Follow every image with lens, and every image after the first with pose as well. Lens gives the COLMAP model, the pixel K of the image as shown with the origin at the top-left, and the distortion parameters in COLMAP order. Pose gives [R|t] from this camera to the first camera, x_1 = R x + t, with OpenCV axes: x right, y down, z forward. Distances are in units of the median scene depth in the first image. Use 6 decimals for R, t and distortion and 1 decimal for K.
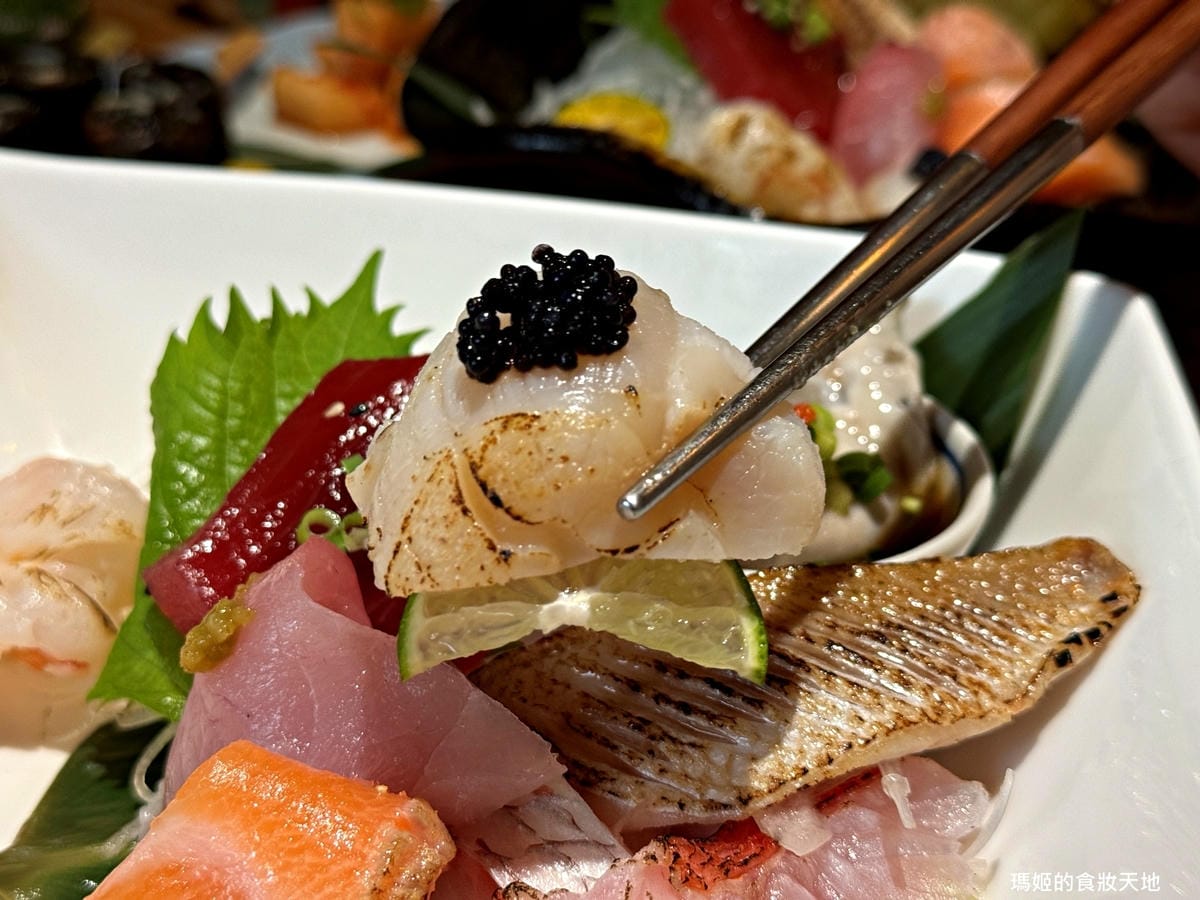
lens RADIAL K [[1672.3, 0, 584.5], [0, 1672.3, 470.6], [0, 0, 1]] dist [0.218934, -0.832656]
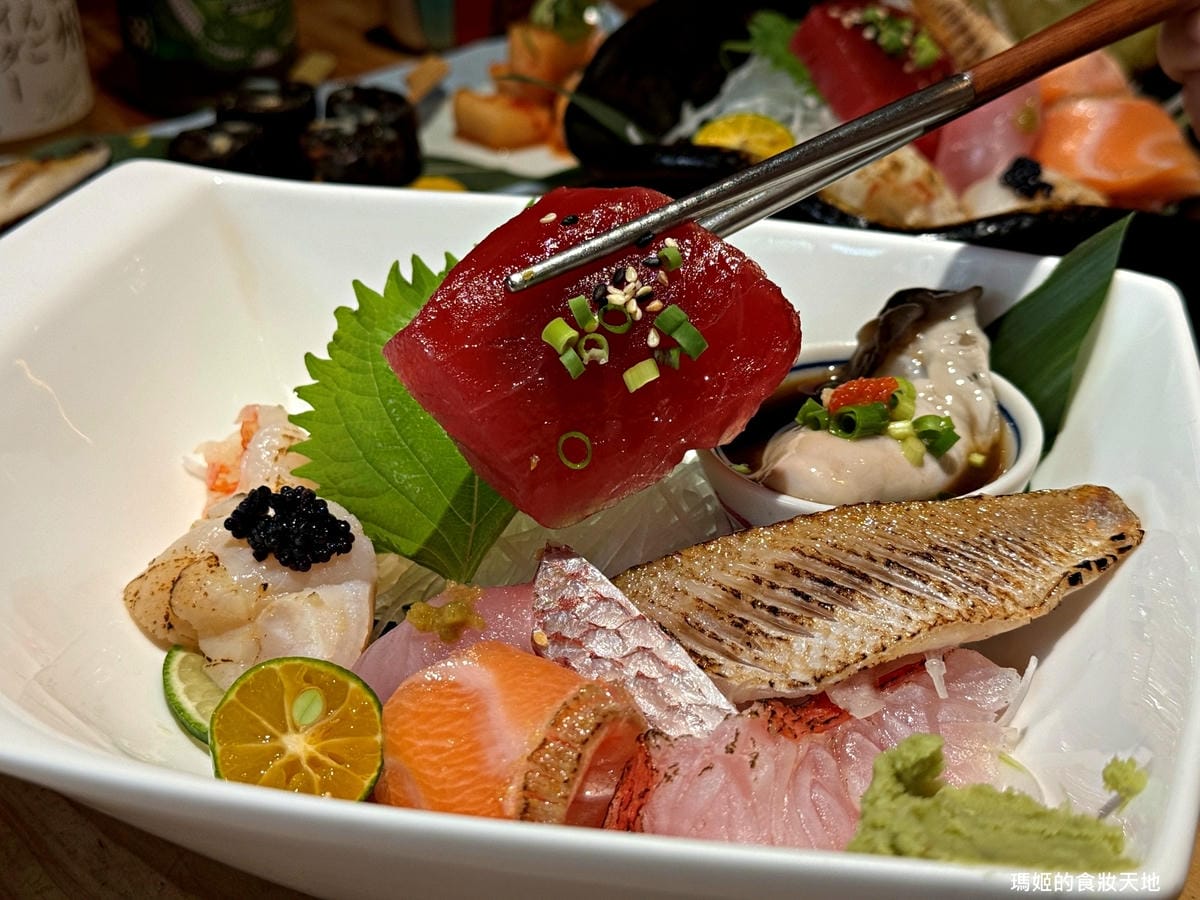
lens RADIAL K [[1659.2, 0, 623.5], [0, 1659.2, 450.9], [0, 0, 1]] dist [0.192550, -0.628170]
pose [[0.996944, 0.004500, -0.077990, 0.043156], [-0.004824, 0.999981, -0.003962, 0.024552], [0.077971, 0.004326, 0.996946, -0.278365]]
